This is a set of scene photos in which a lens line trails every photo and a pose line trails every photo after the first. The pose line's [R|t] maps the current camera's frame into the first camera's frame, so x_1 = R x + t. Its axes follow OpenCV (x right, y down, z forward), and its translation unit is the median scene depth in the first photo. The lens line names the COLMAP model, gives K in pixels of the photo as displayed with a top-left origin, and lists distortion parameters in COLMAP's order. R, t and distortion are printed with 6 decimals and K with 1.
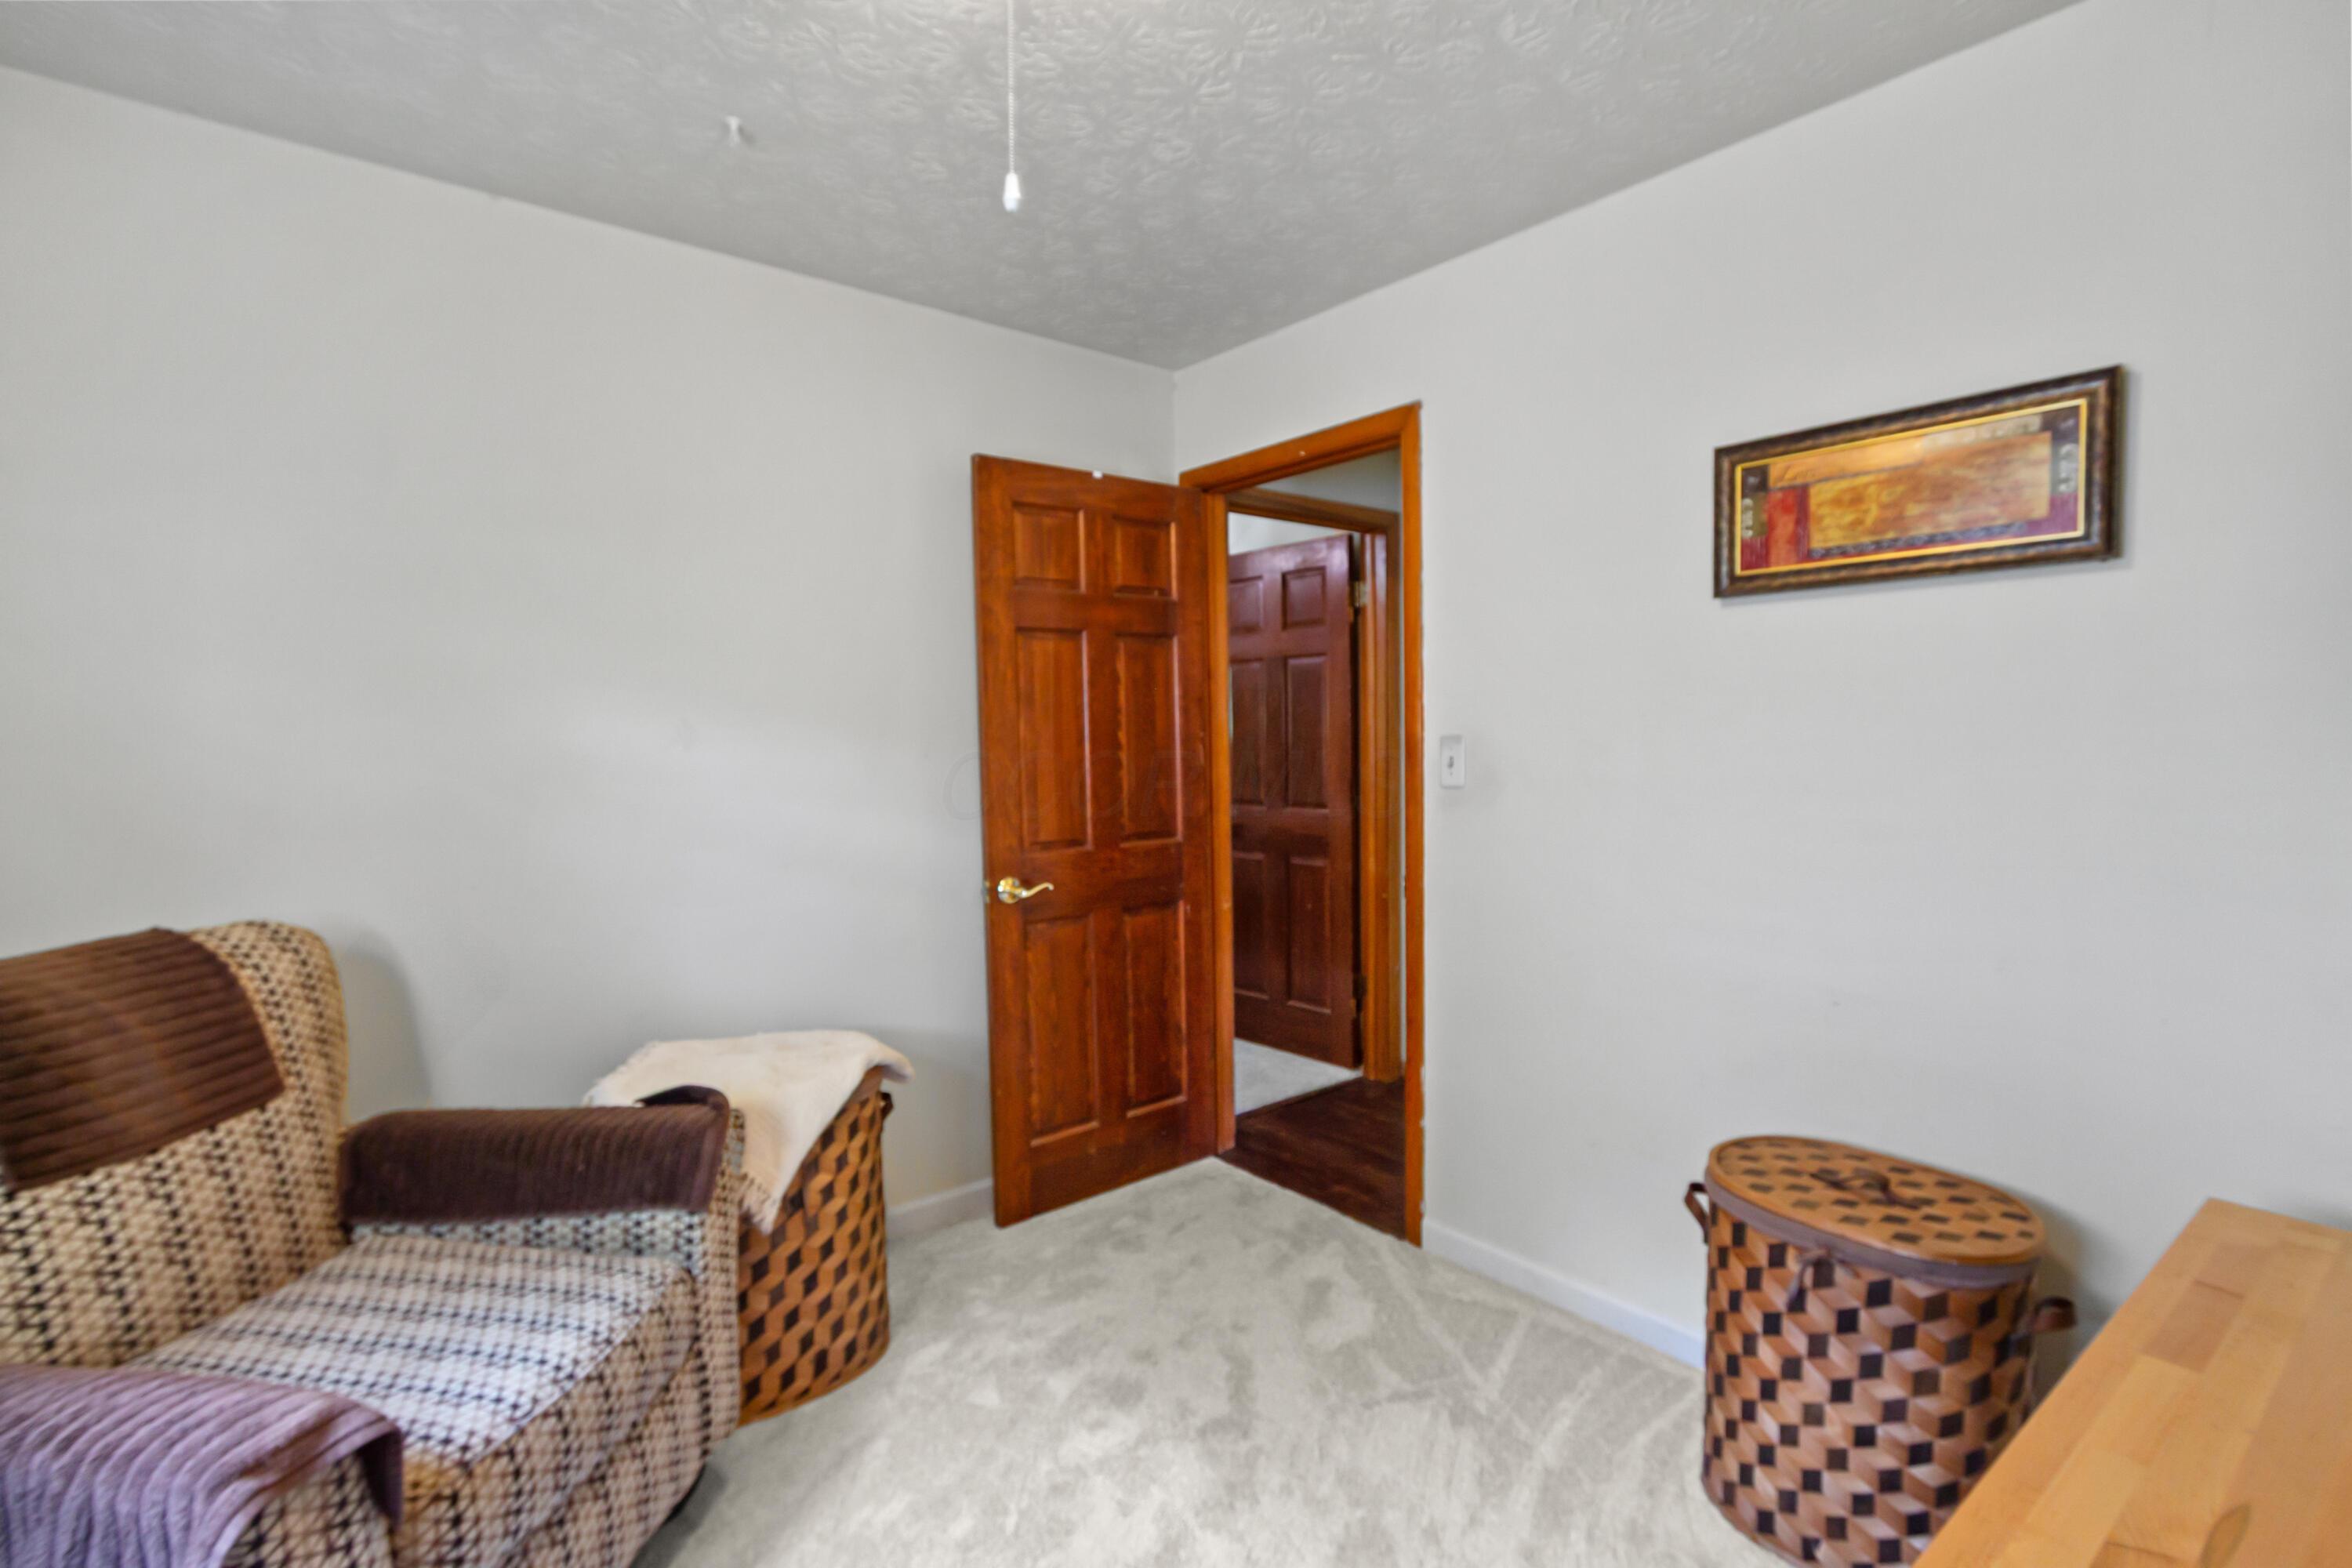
lens RADIAL K [[1095.9, 0, 1166.4], [0, 1095.9, 762.5], [0, 0, 1]] dist [0.002711, 0.001079]
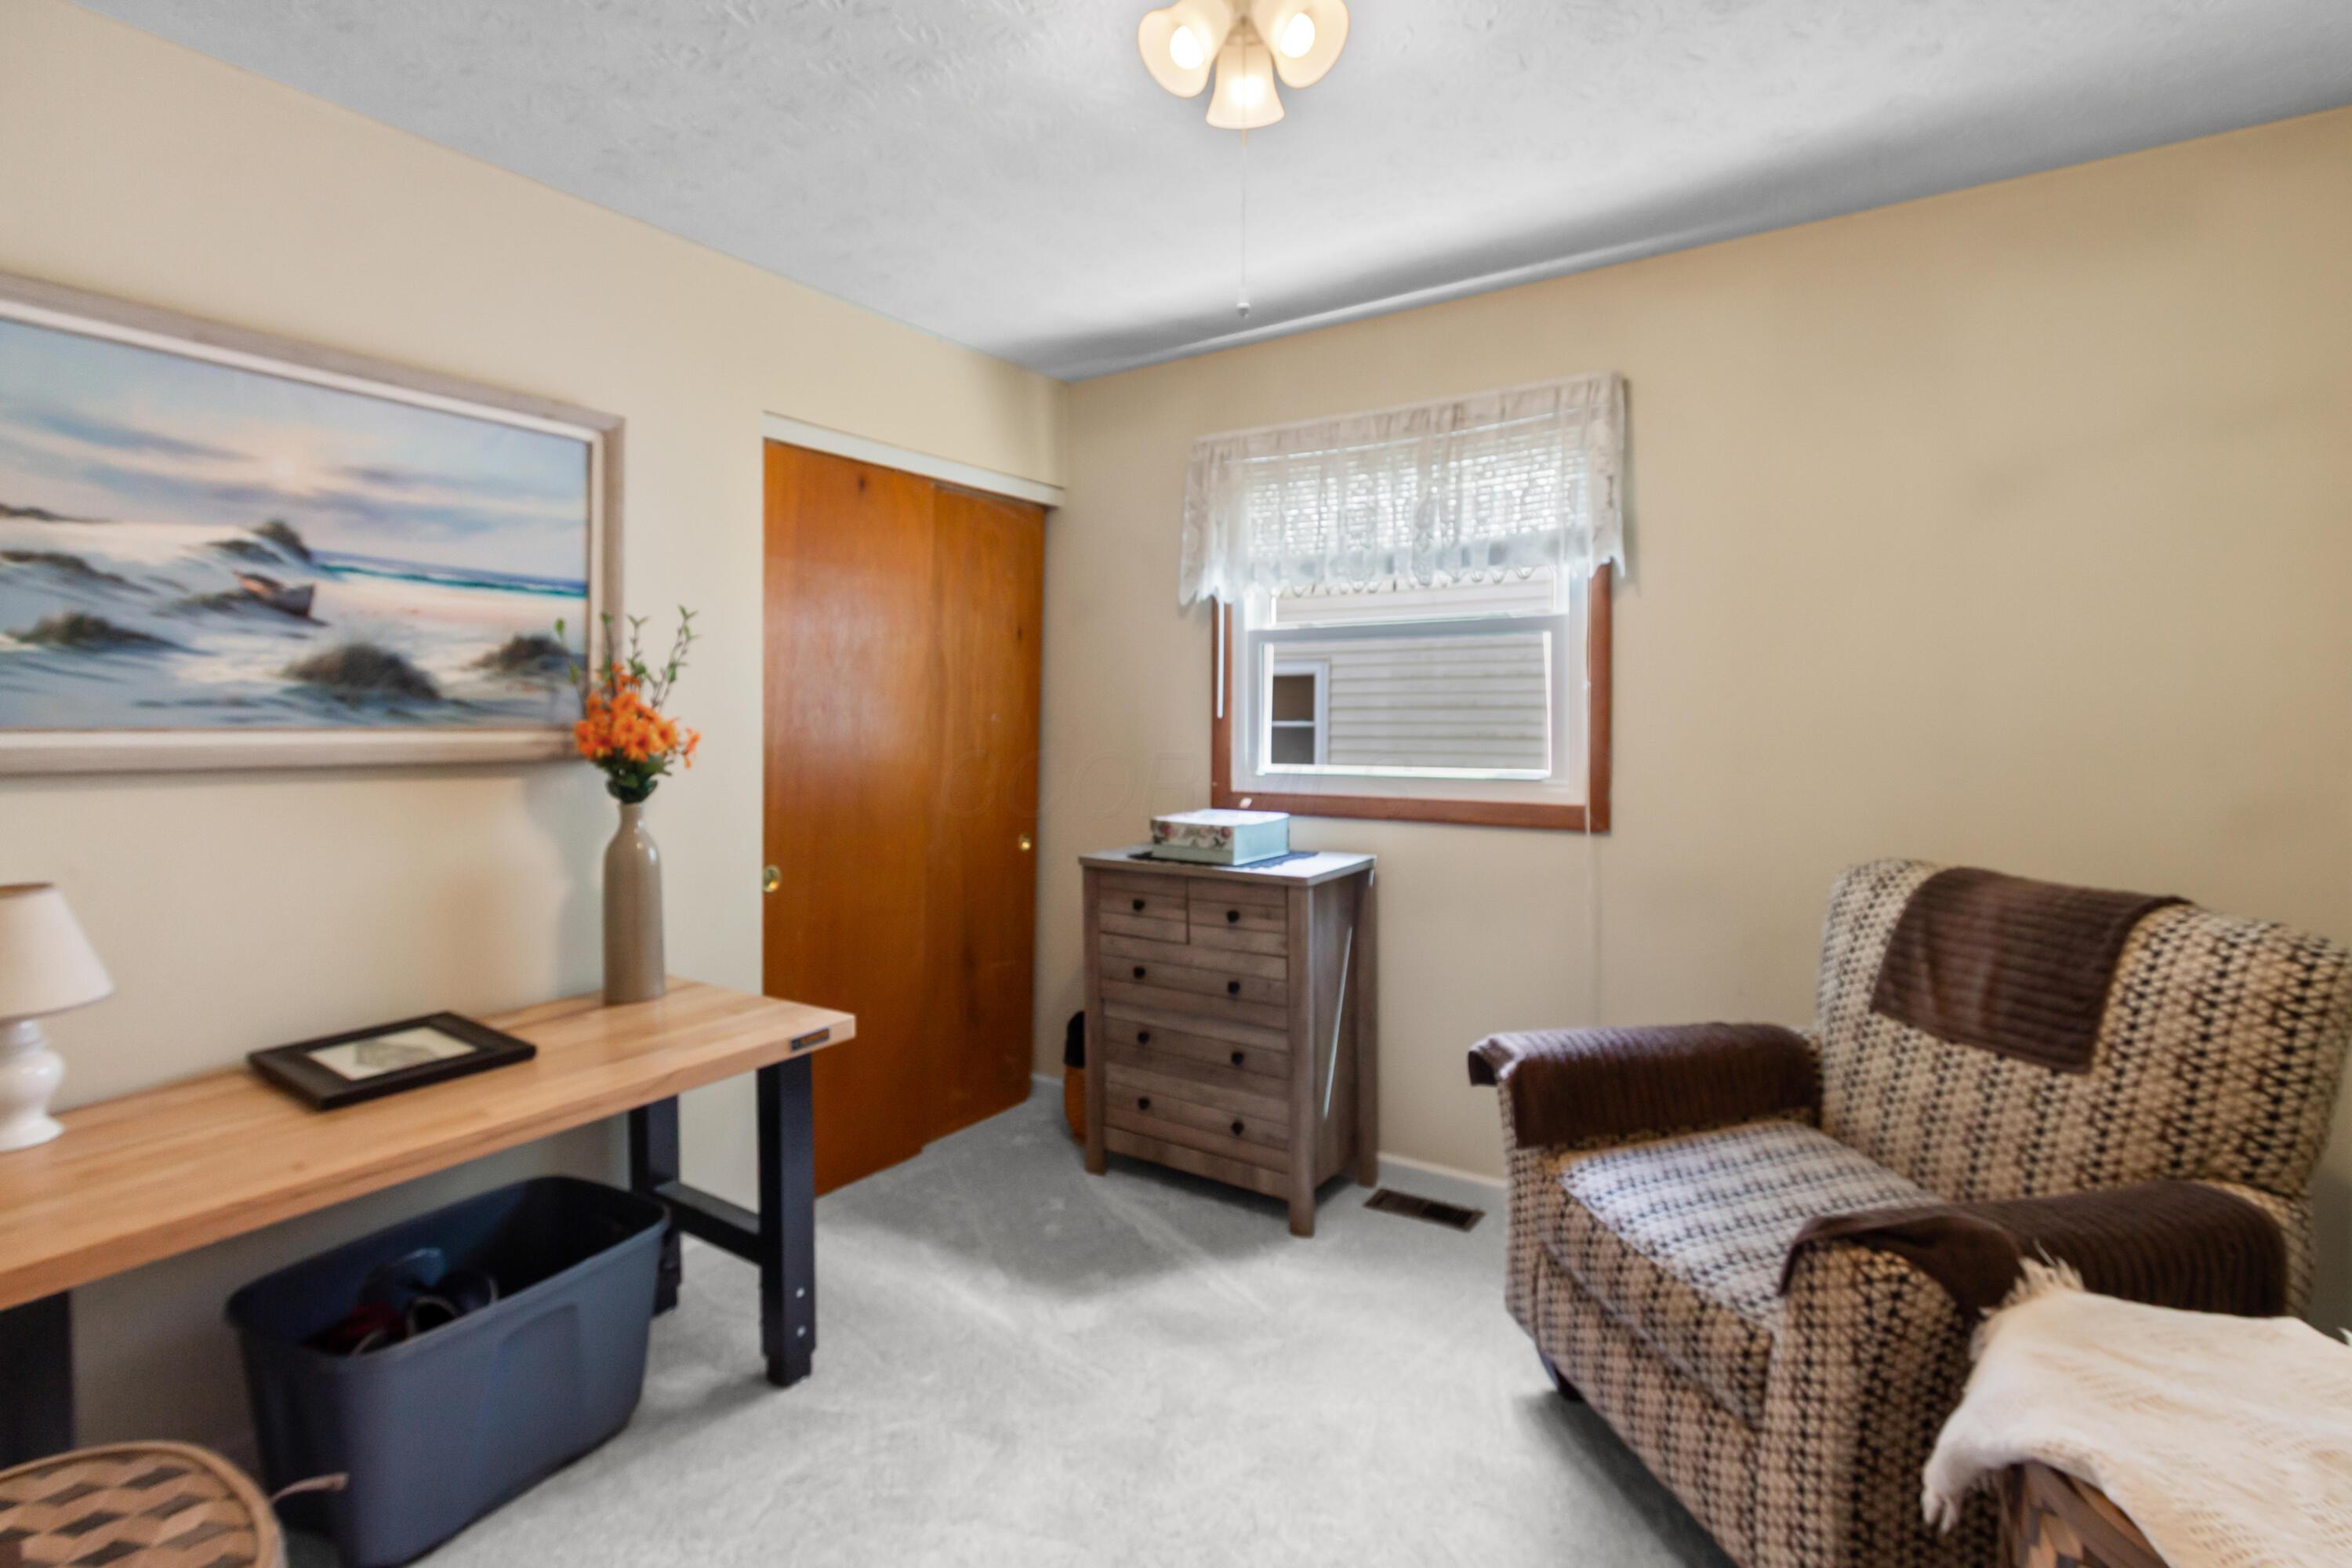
lens RADIAL K [[1095.9, 0, 1166.4], [0, 1095.9, 762.5], [0, 0, 1]] dist [0.002711, 0.001079]
pose [[-0.957053, 0.031873, -0.288156, 0.273745], [0.012692, 0.997592, 0.068188, -0.057750], [0.289635, 0.061602, -0.955153, 1.858663]]
